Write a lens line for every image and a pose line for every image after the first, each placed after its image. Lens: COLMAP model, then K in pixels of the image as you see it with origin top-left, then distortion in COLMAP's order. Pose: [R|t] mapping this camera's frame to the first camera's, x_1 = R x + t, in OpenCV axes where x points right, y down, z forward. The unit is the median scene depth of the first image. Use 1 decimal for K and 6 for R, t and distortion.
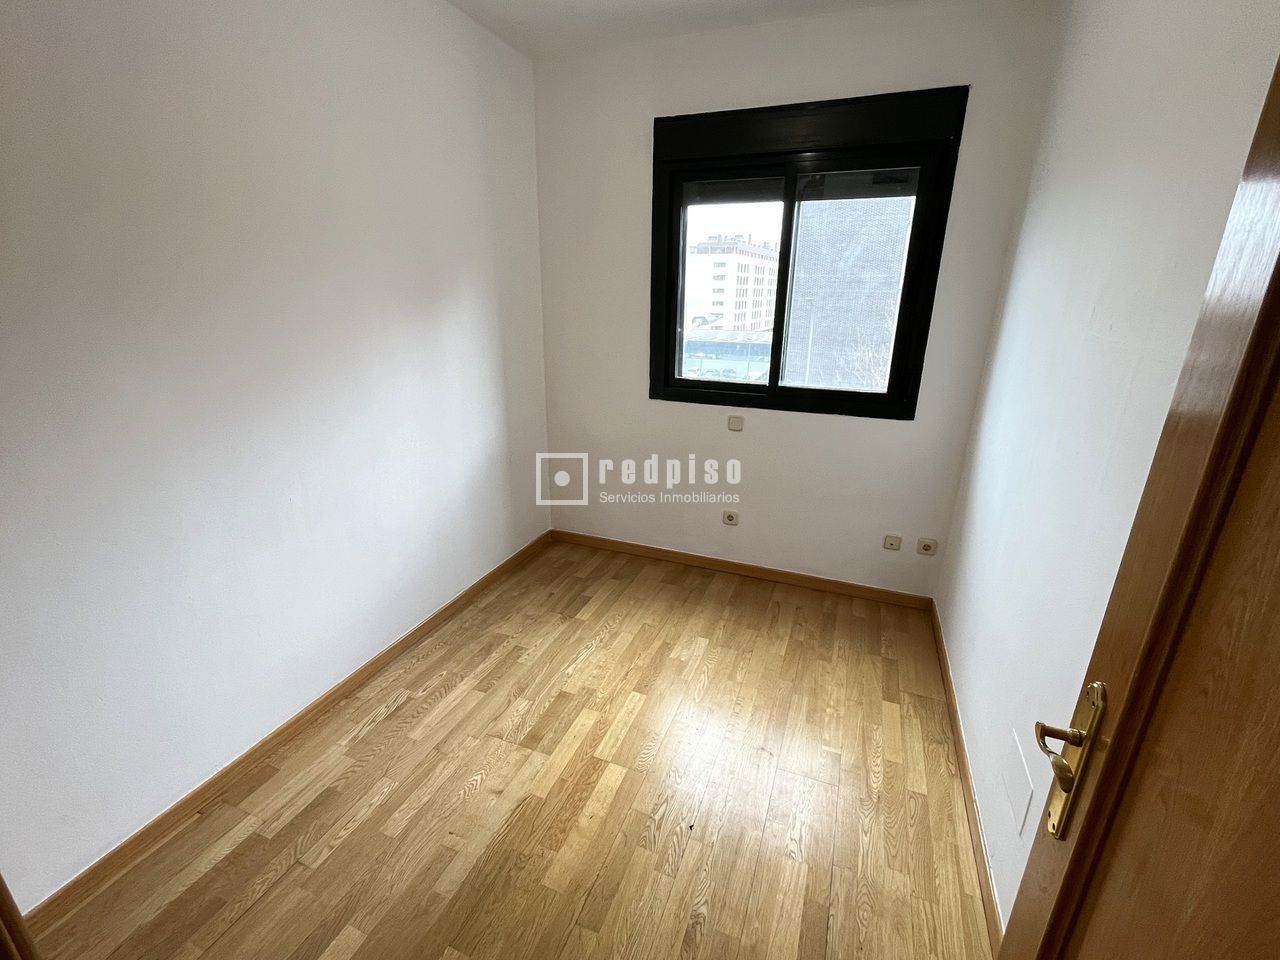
lens RADIAL K [[564.9, 0, 635.6], [0, 564.9, 476.7], [0, 0, 1]] dist [-0.000618, -0.000248]
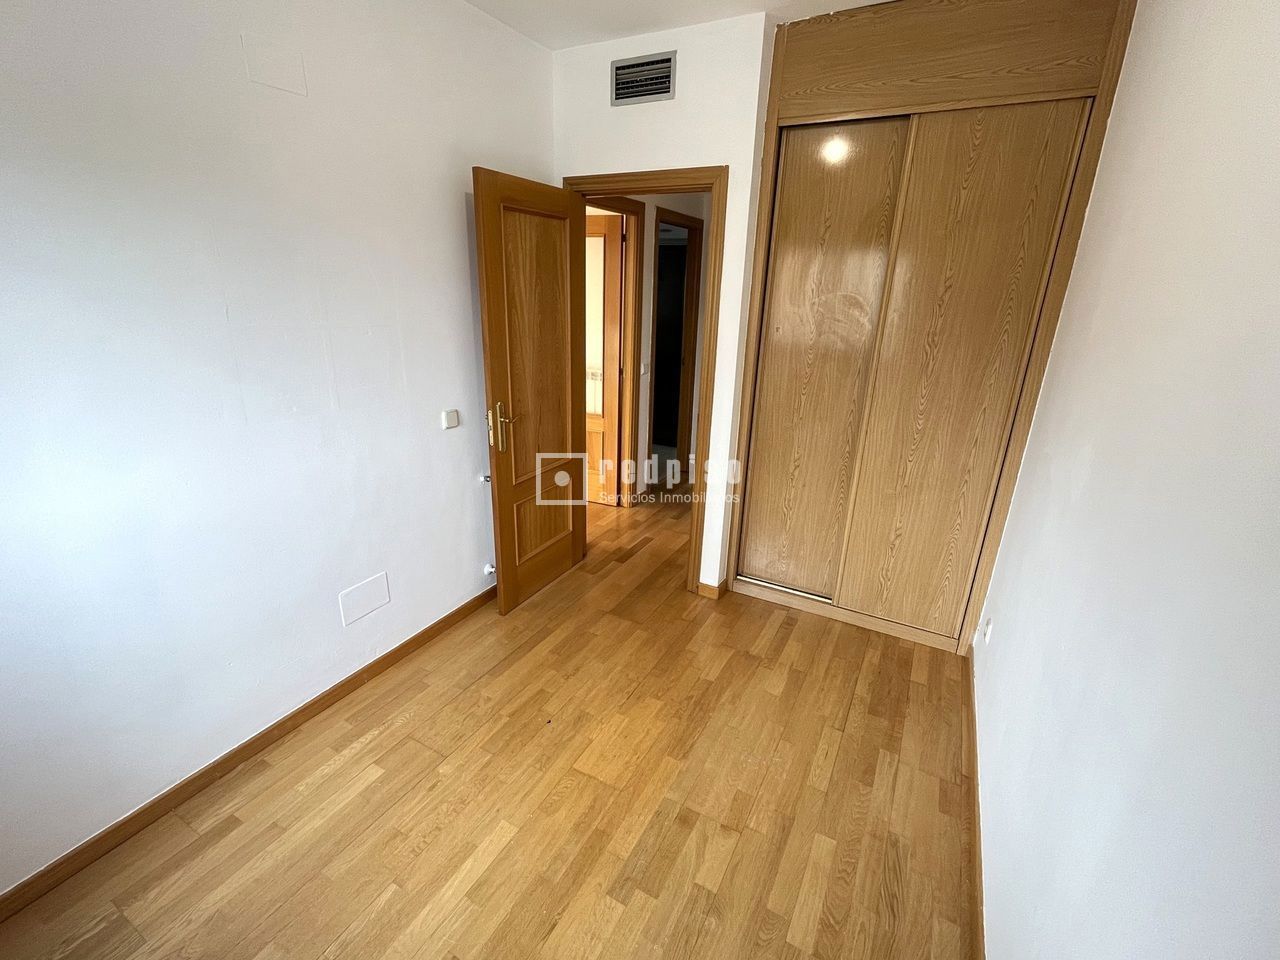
lens RADIAL K [[564.9, 0, 635.6], [0, 564.9, 476.7], [0, 0, 1]] dist [-0.000618, -0.000248]
pose [[-0.992252, -0.071221, 0.101803, -0.119106], [0.005222, 0.794757, 0.606906, -0.375922], [-0.124133, 0.602735, -0.788227, 1.054546]]
